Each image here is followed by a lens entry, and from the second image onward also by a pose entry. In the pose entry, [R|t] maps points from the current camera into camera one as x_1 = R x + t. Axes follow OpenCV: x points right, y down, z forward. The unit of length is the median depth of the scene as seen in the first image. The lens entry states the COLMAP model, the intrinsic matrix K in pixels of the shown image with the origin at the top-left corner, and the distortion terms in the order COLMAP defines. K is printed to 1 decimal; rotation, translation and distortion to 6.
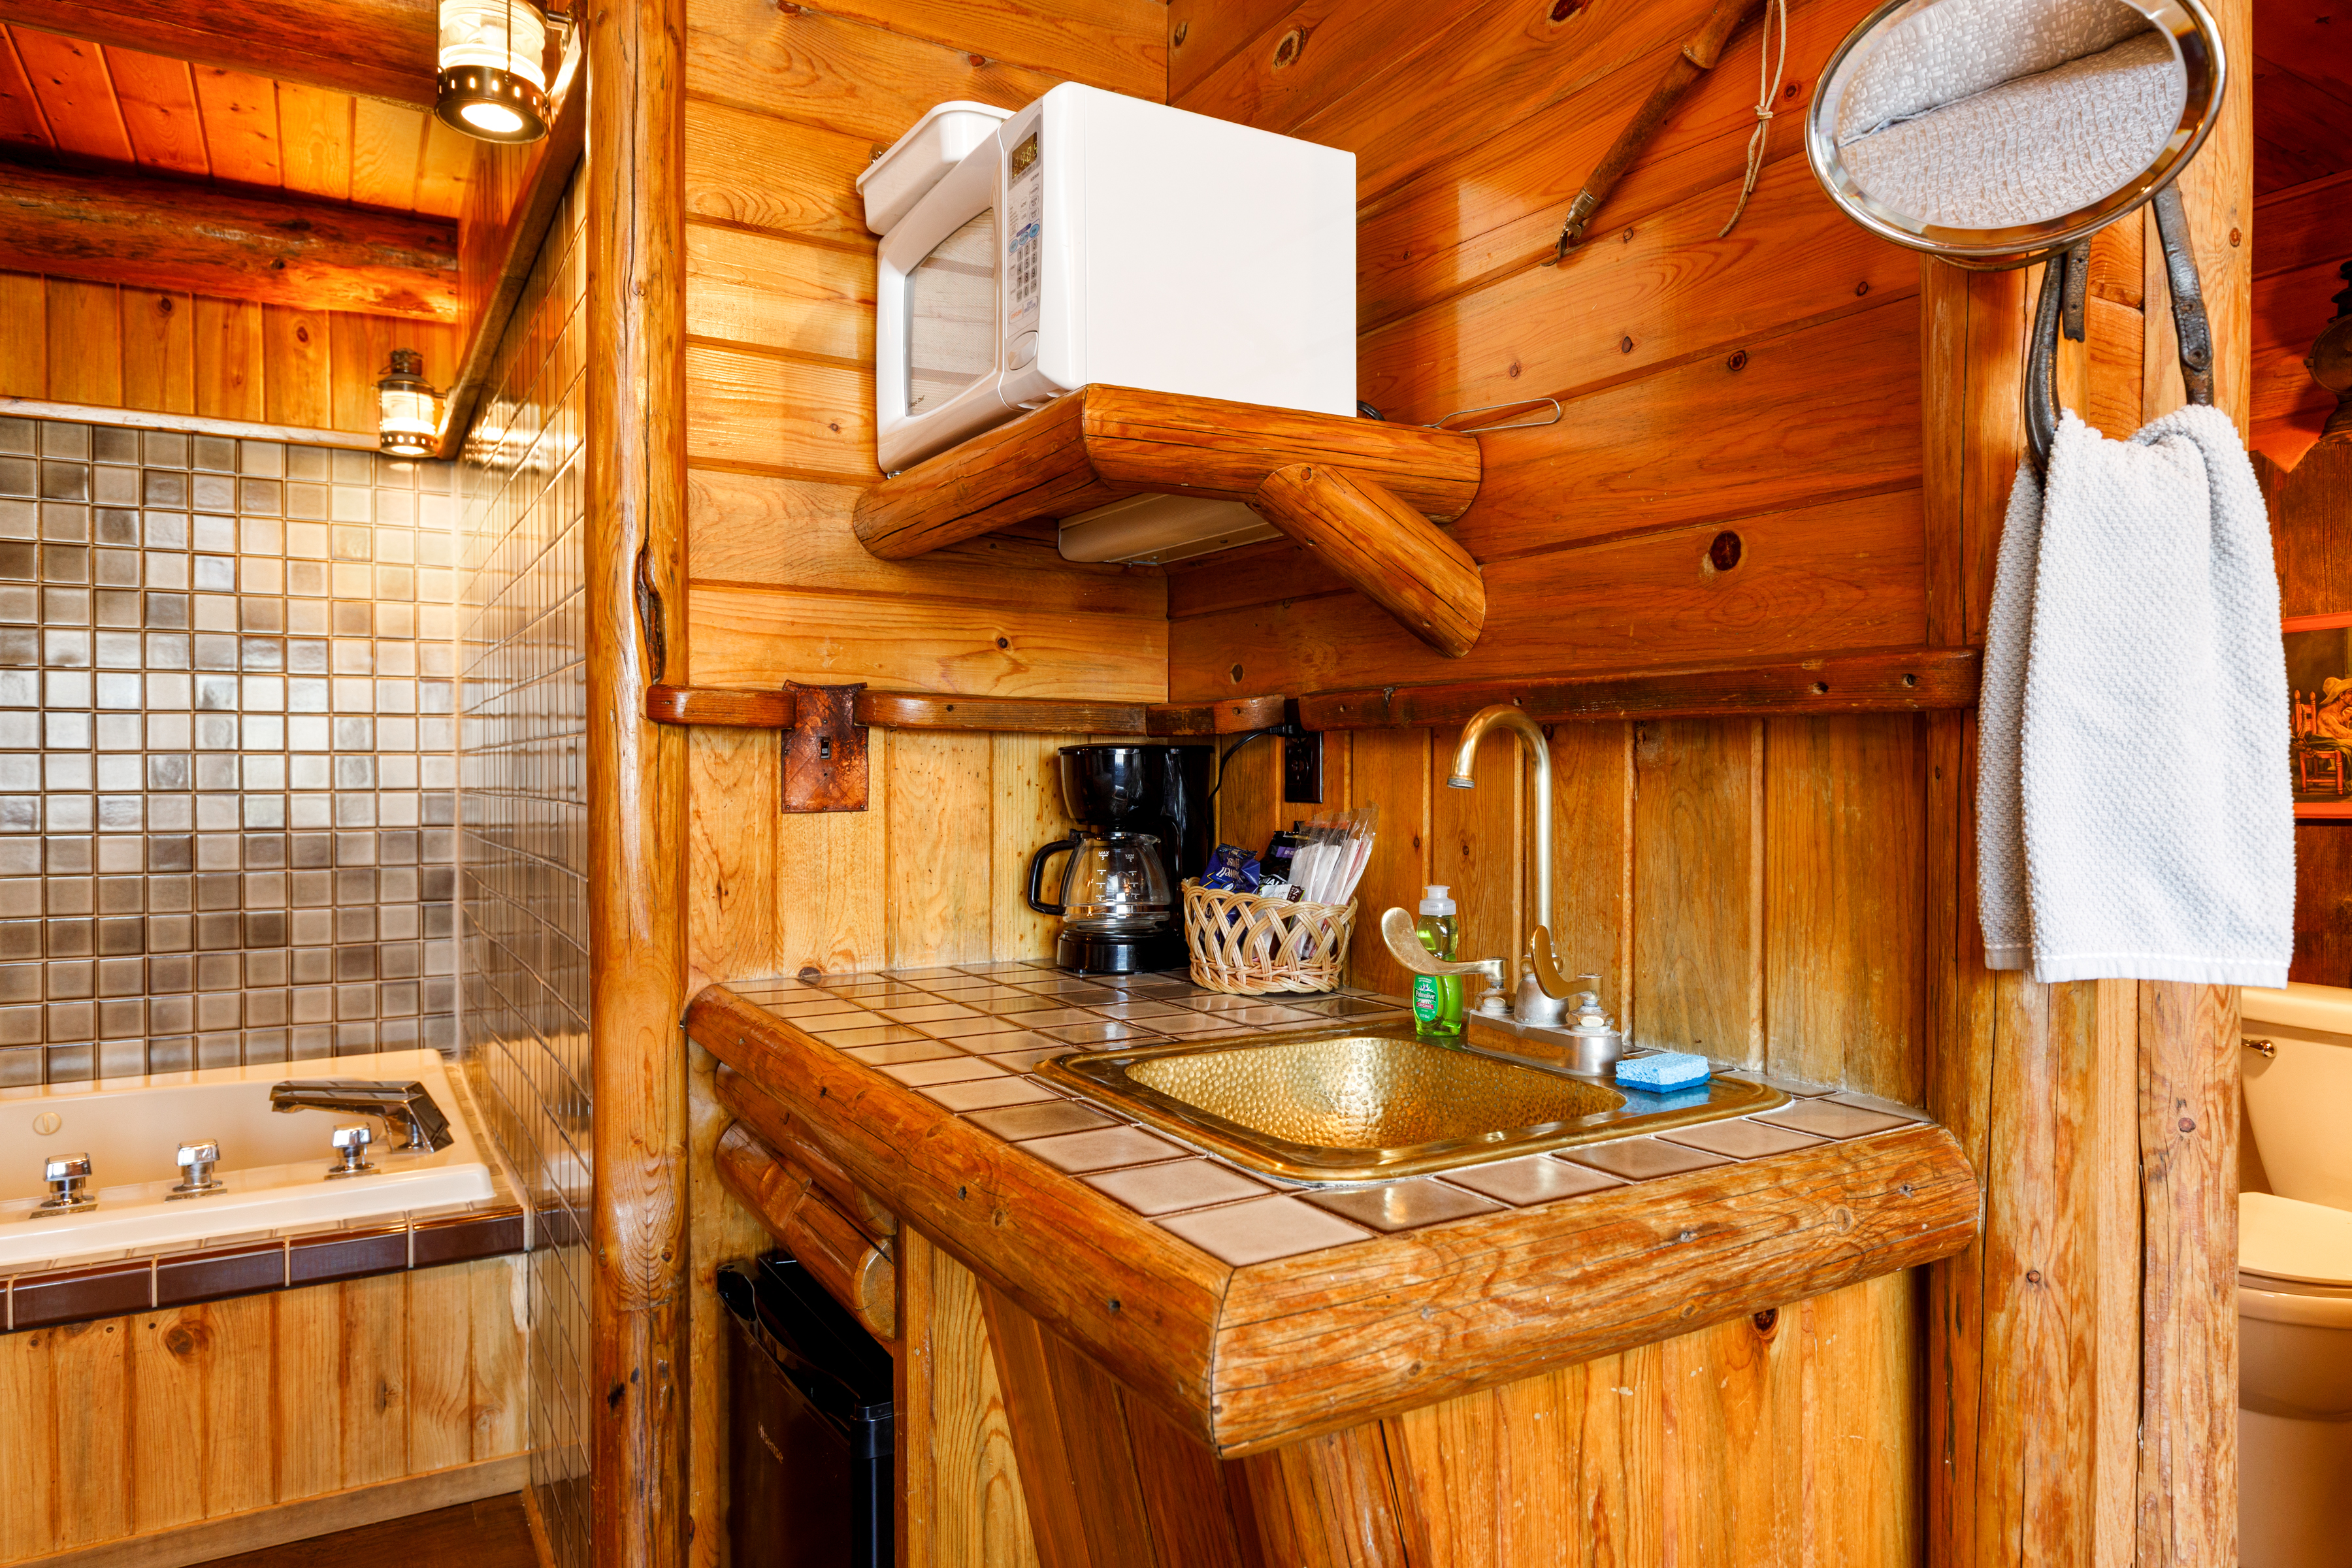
lens RADIAL K [[1452.3, 0, 1166.4], [0, 1452.3, 784.9], [0, 0, 1]] dist [0.002237, 0.001252]
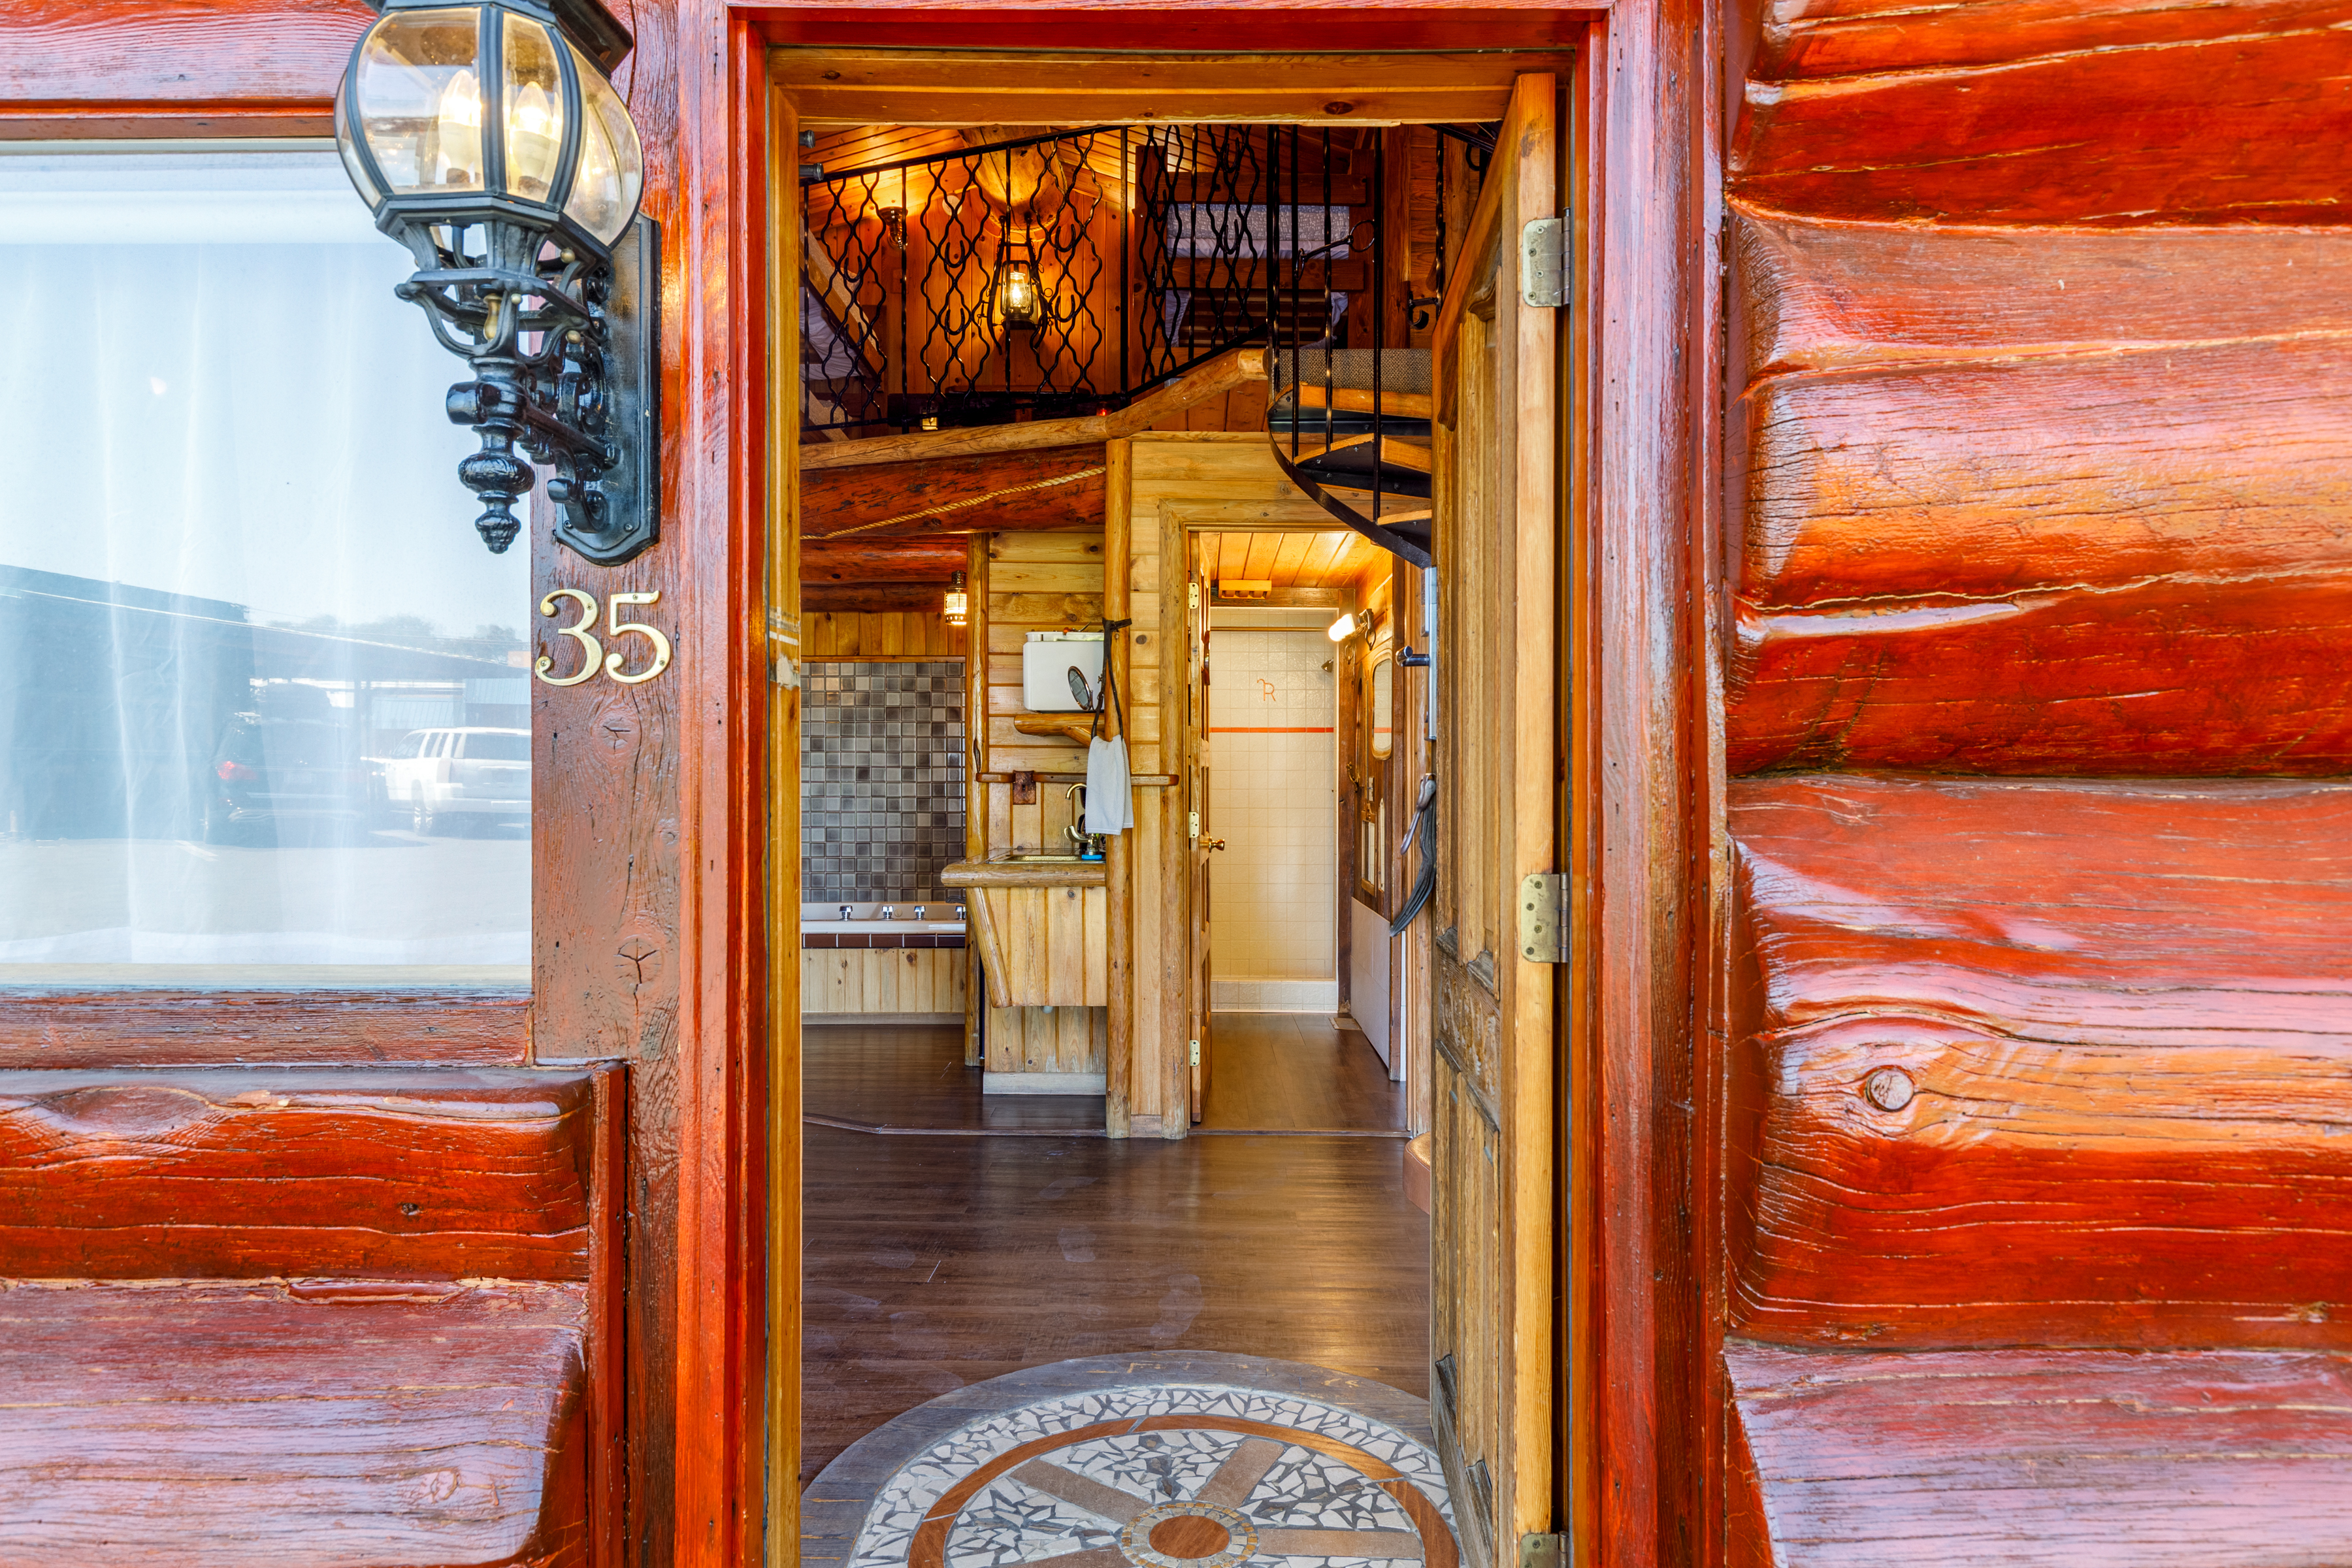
lens RADIAL K [[1469.0, 0, 1182.7], [0, 1469.0, 777.7], [0, 0, 1]] dist [0.046044, -0.000661]
pose [[0.852797, 0.000620, -0.522242, 1.516877], [-0.004758, 0.999967, -0.006581, -0.020153], [0.522221, 0.008097, 0.852772, -1.465452]]
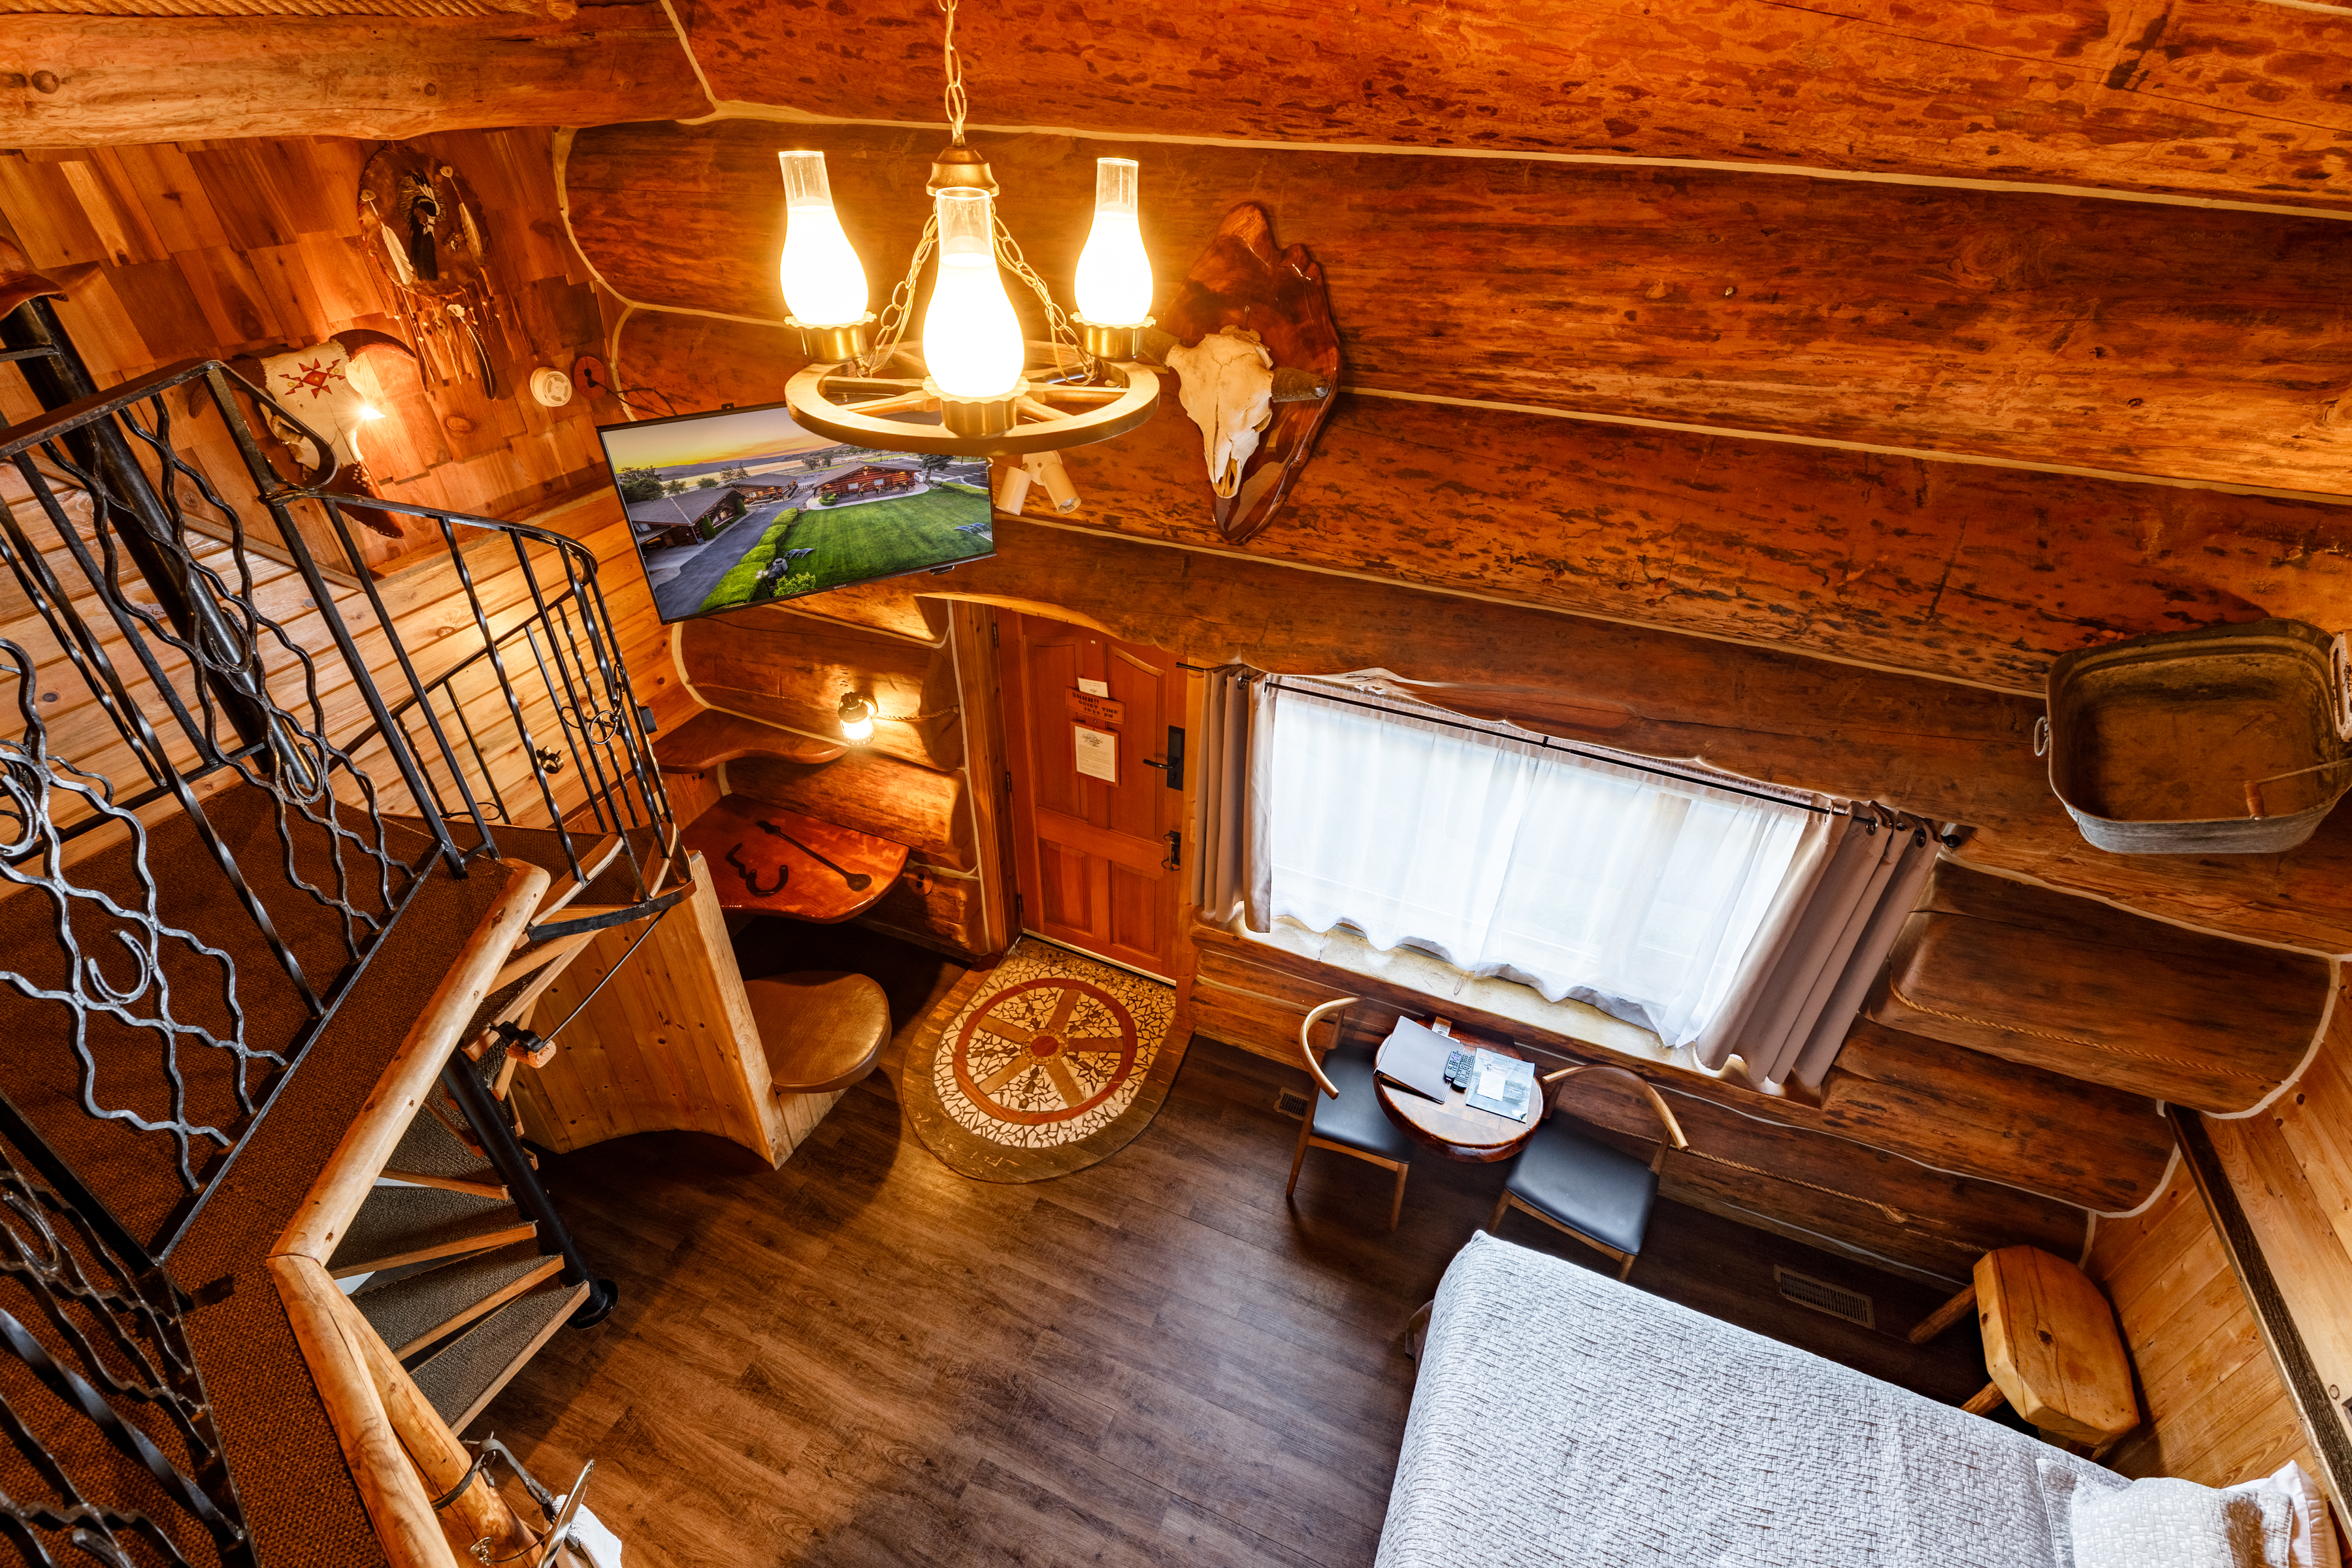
lens RADIAL K [[1072.4, 0, 1196.8], [0, 1072.4, 786.7], [0, 0, 1]] dist [0.010528, -0.007032]
pose [[-0.611903, -0.475070, 0.632363, -0.517153], [-0.029360, 0.812608, 0.582071, -1.355286], [-0.790388, 0.337604, -0.511185, 0.252516]]
